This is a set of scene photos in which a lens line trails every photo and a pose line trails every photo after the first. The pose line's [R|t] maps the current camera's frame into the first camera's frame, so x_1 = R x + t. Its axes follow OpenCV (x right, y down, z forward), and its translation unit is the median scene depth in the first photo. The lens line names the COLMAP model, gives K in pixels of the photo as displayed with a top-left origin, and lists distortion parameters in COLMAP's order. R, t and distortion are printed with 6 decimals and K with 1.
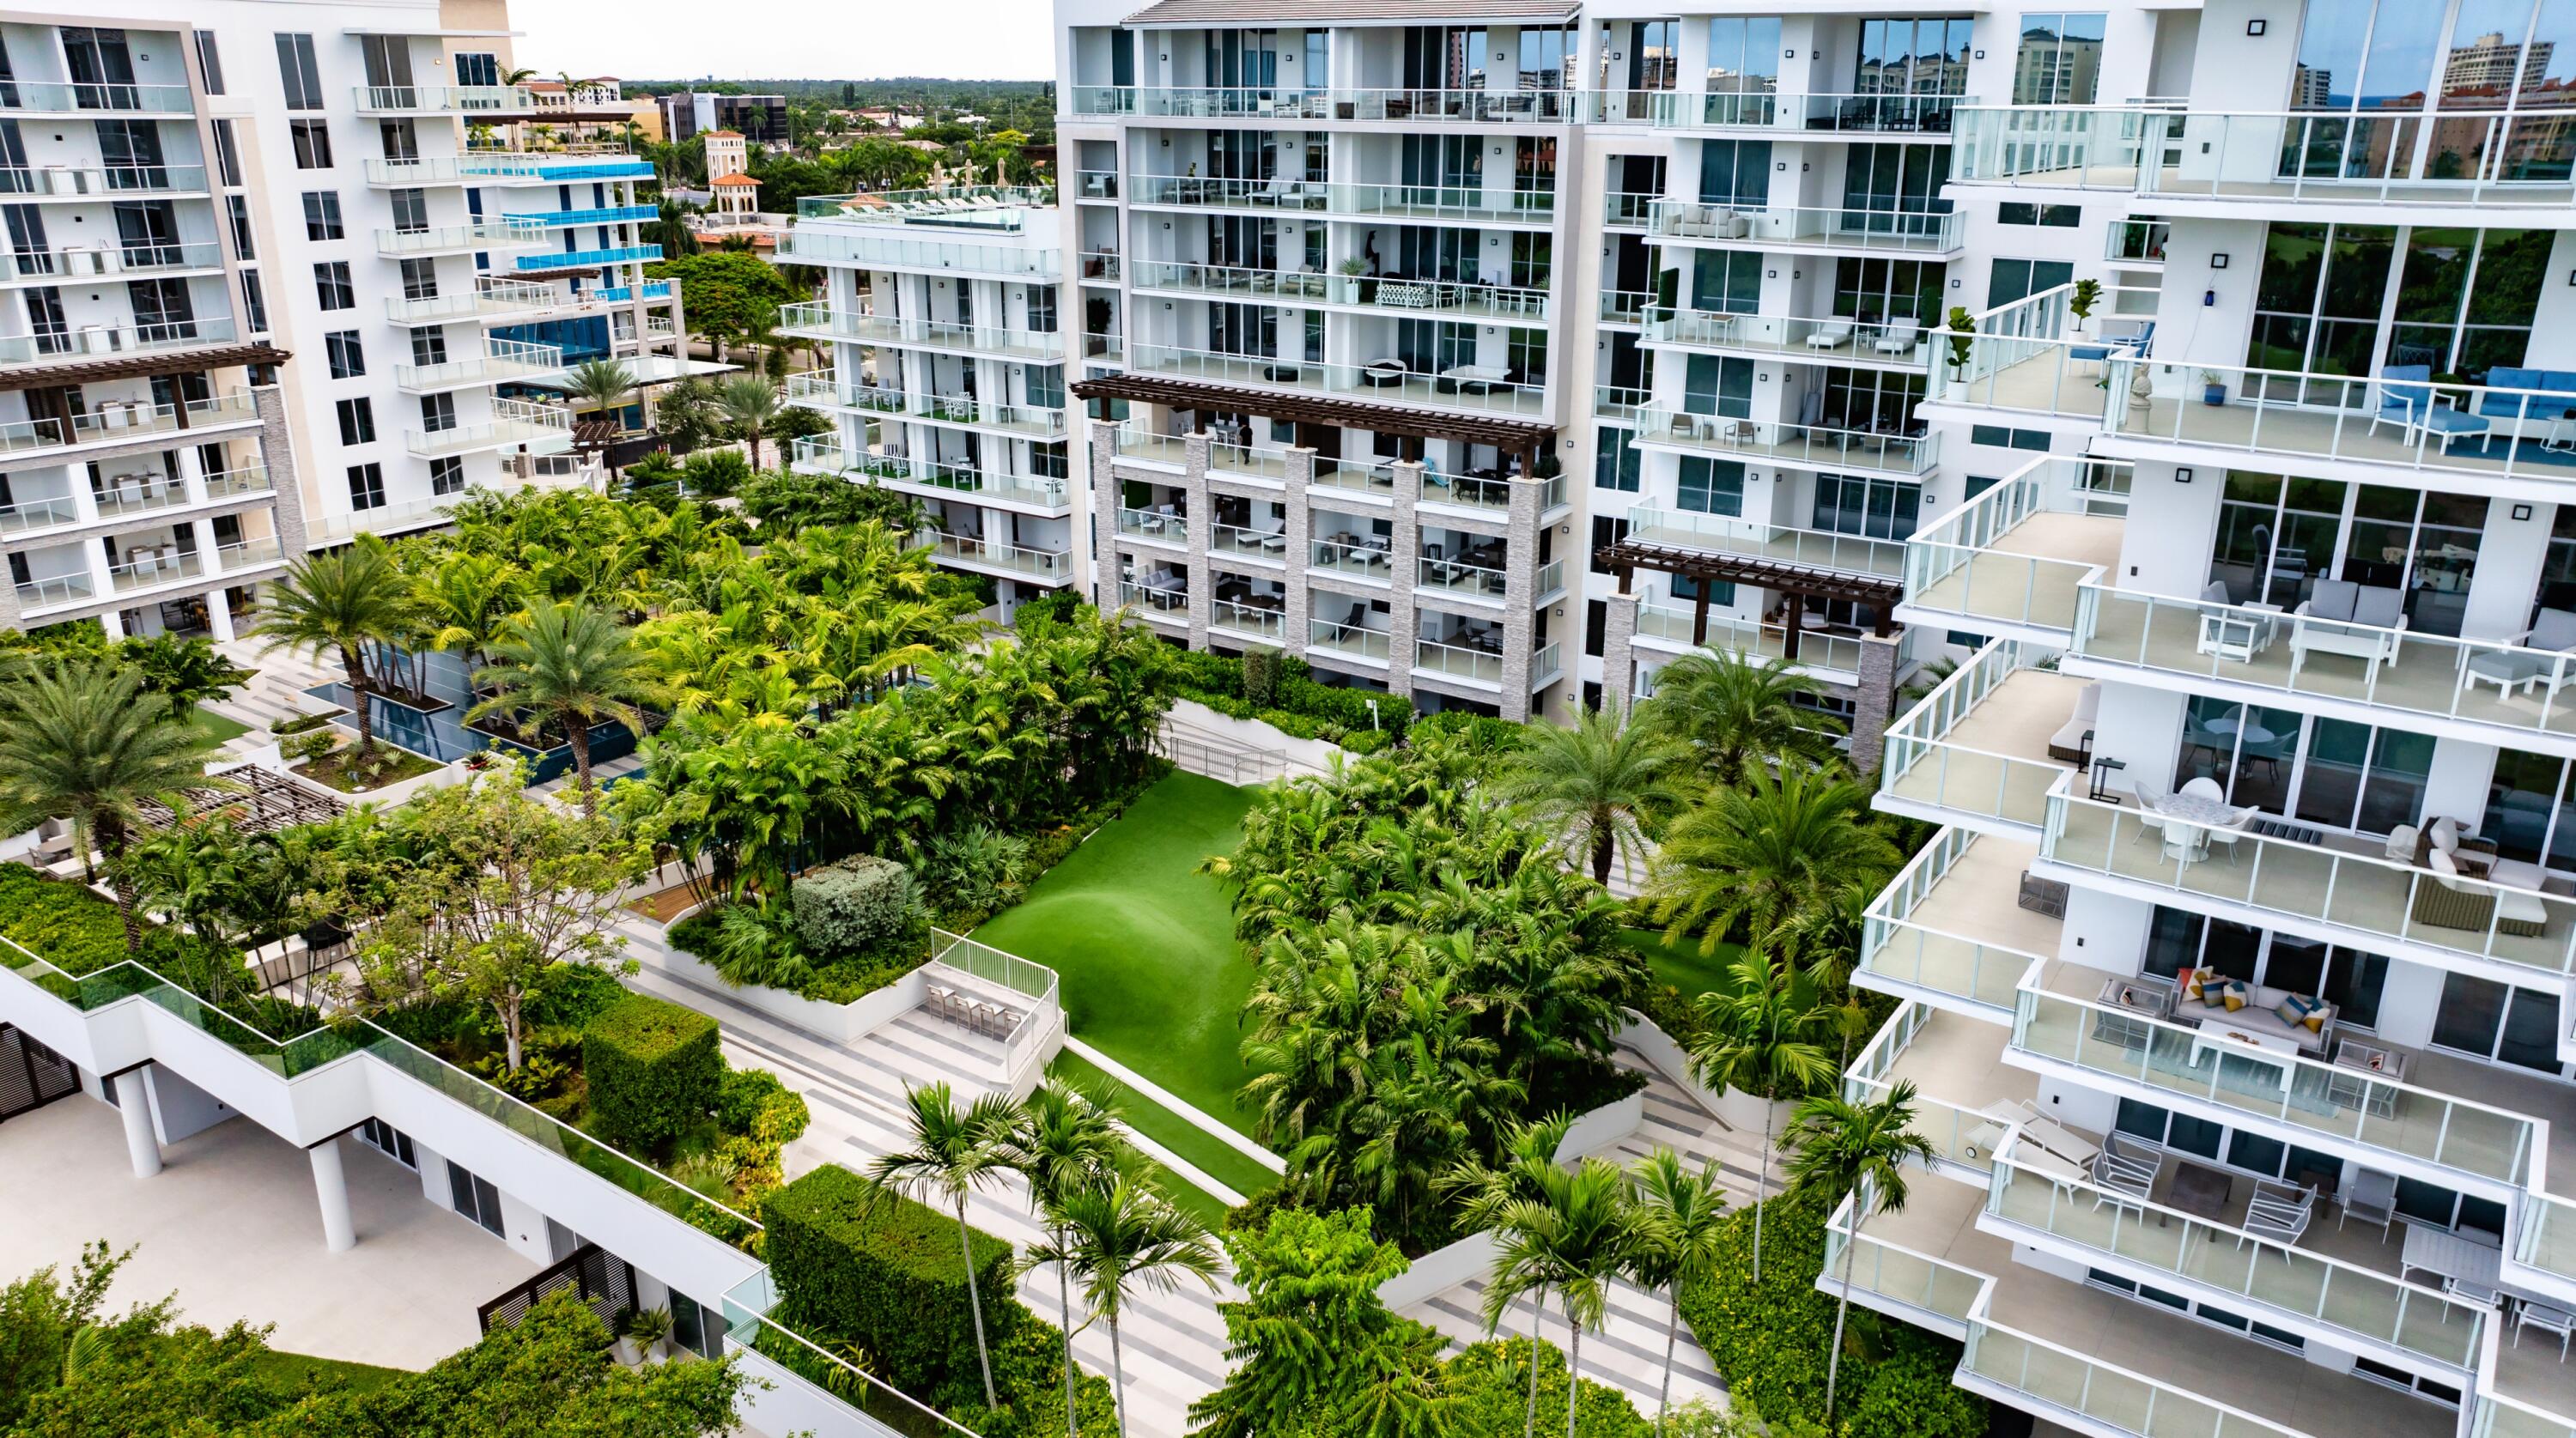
lens RADIAL K [[1828.8, 0, 1288.0], [0, 1828.8, 719.0], [0, 0, 1]] dist [-0.052782, 0.051844]
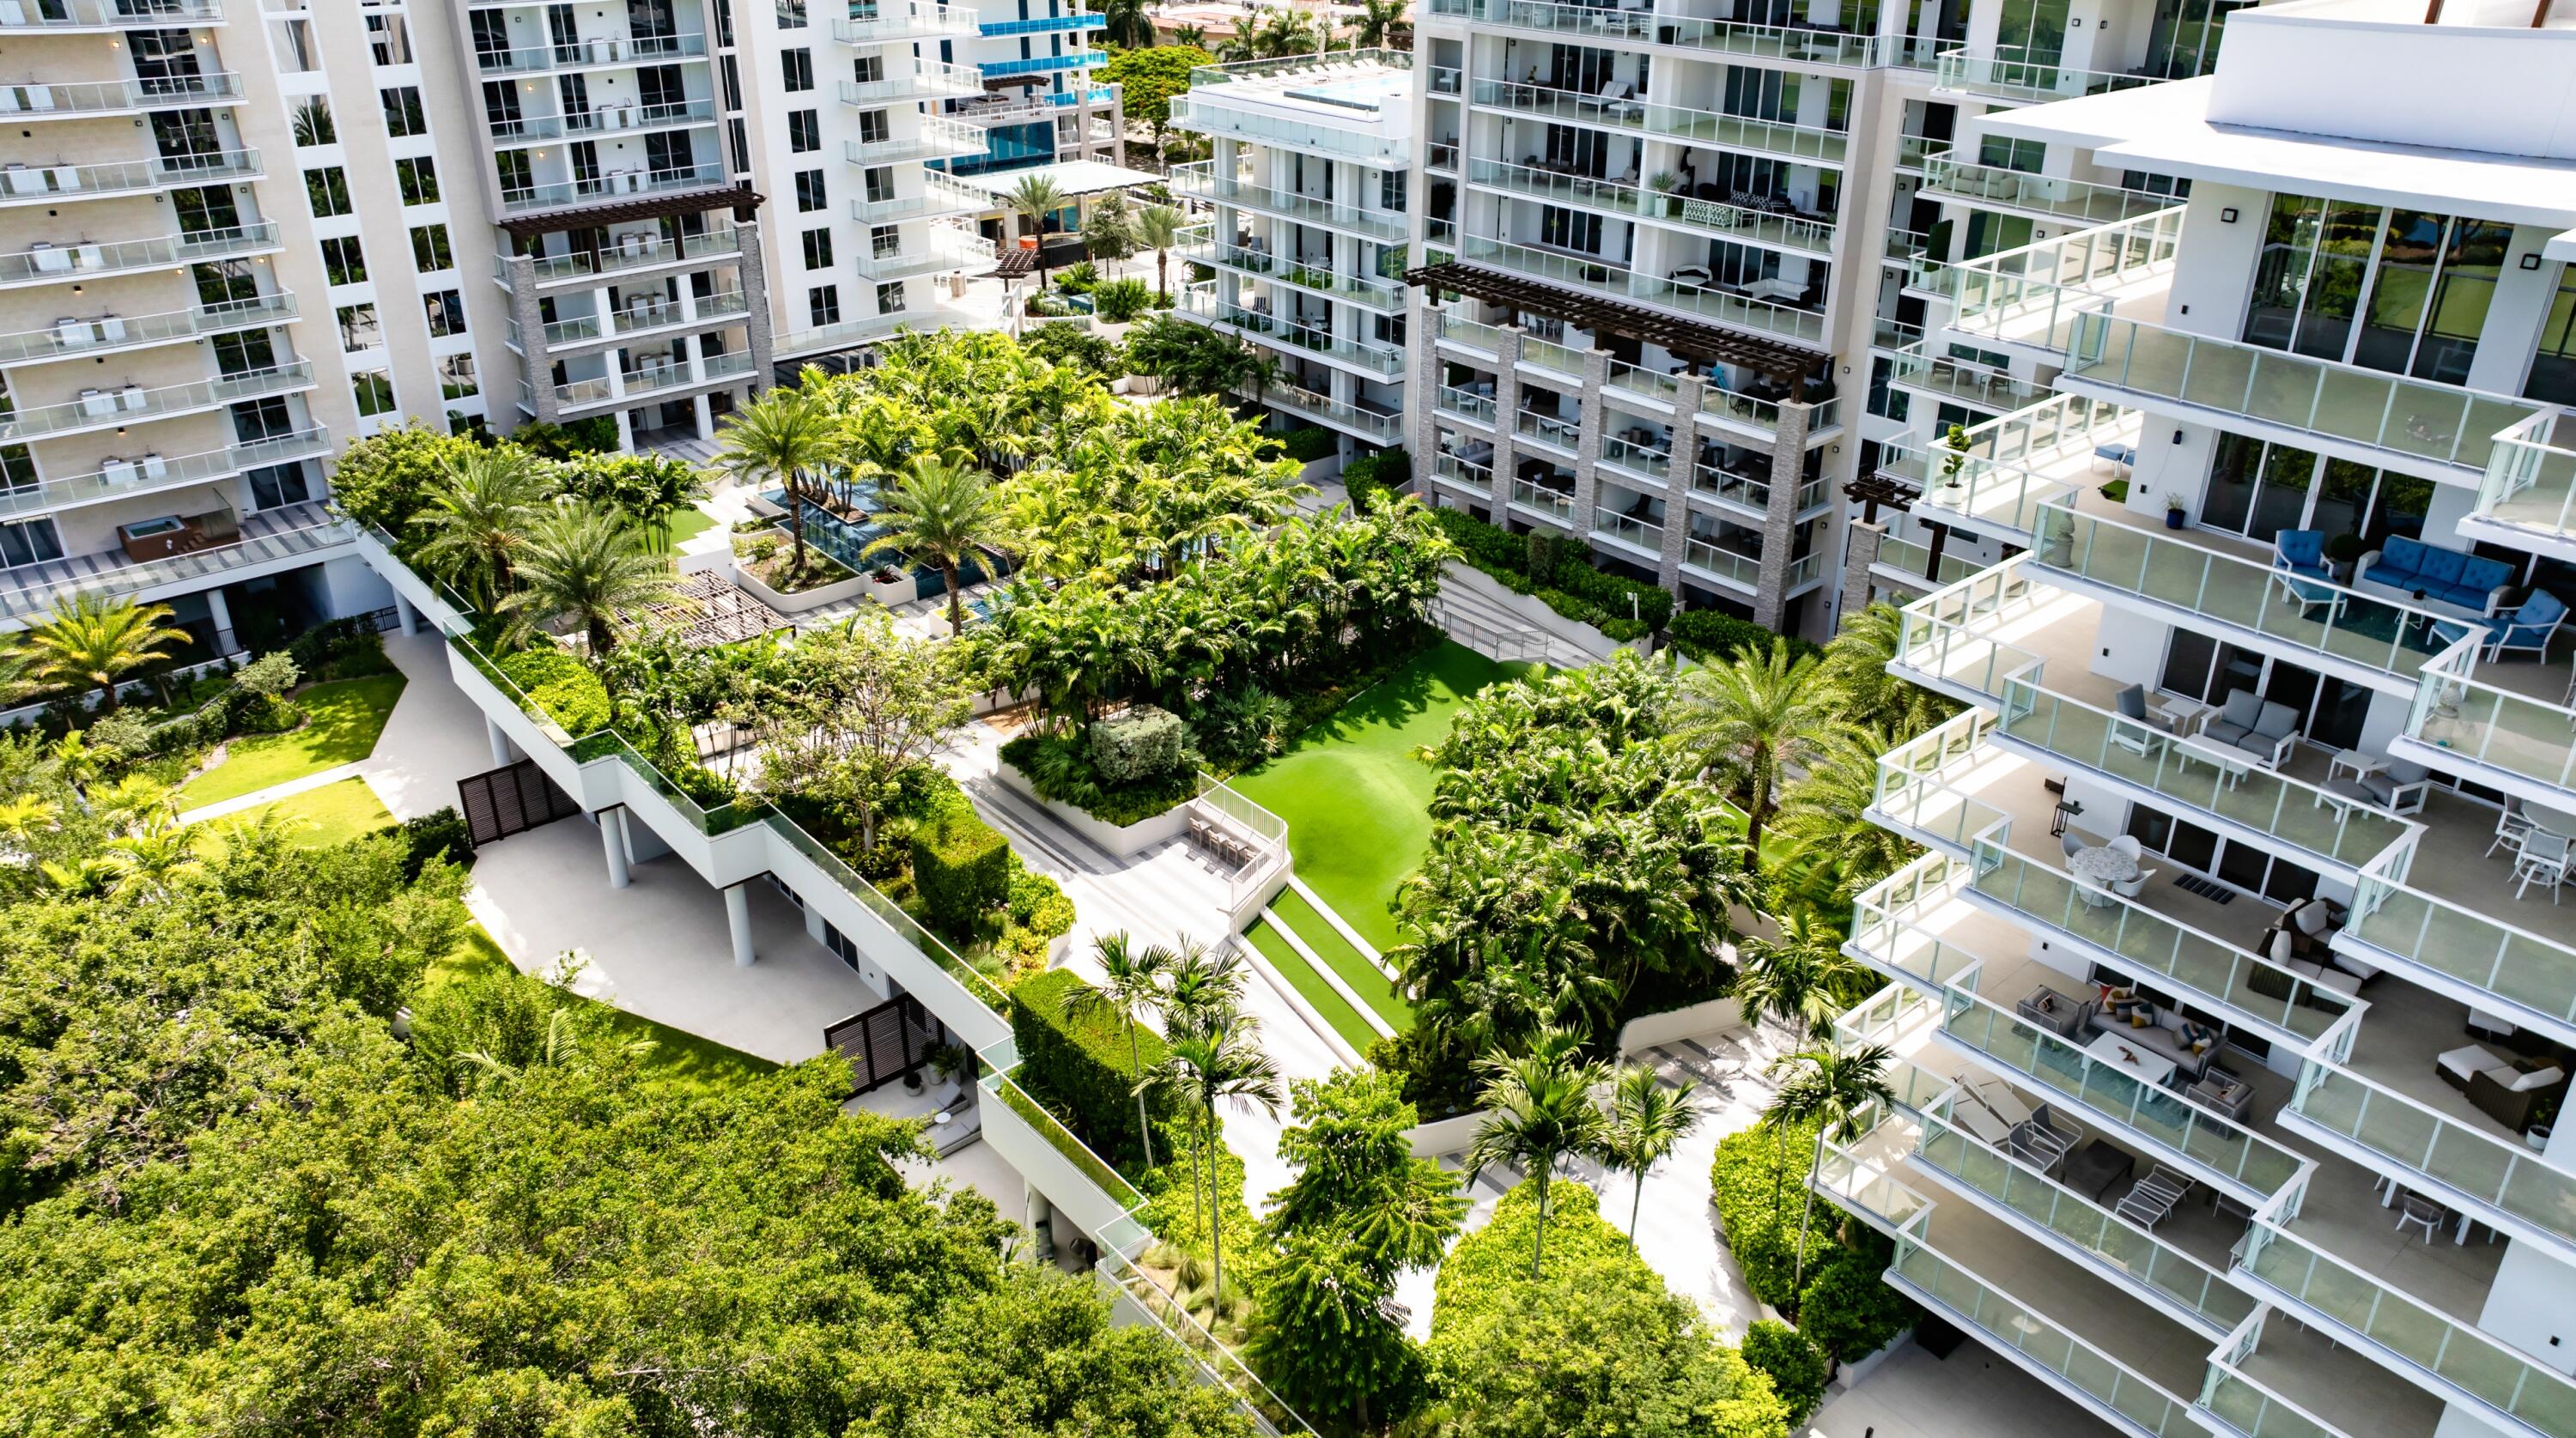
lens RADIAL K [[1828.8, 0, 1288.0], [0, 1828.8, 719.0], [0, 0, 1]] dist [-0.052782, 0.051844]
pose [[0.967024, 0.110968, -0.229237, 0.100481], [-0.079549, 0.986659, 0.142043, -0.071473], [0.241941, -0.119123, 0.962951, -0.114142]]
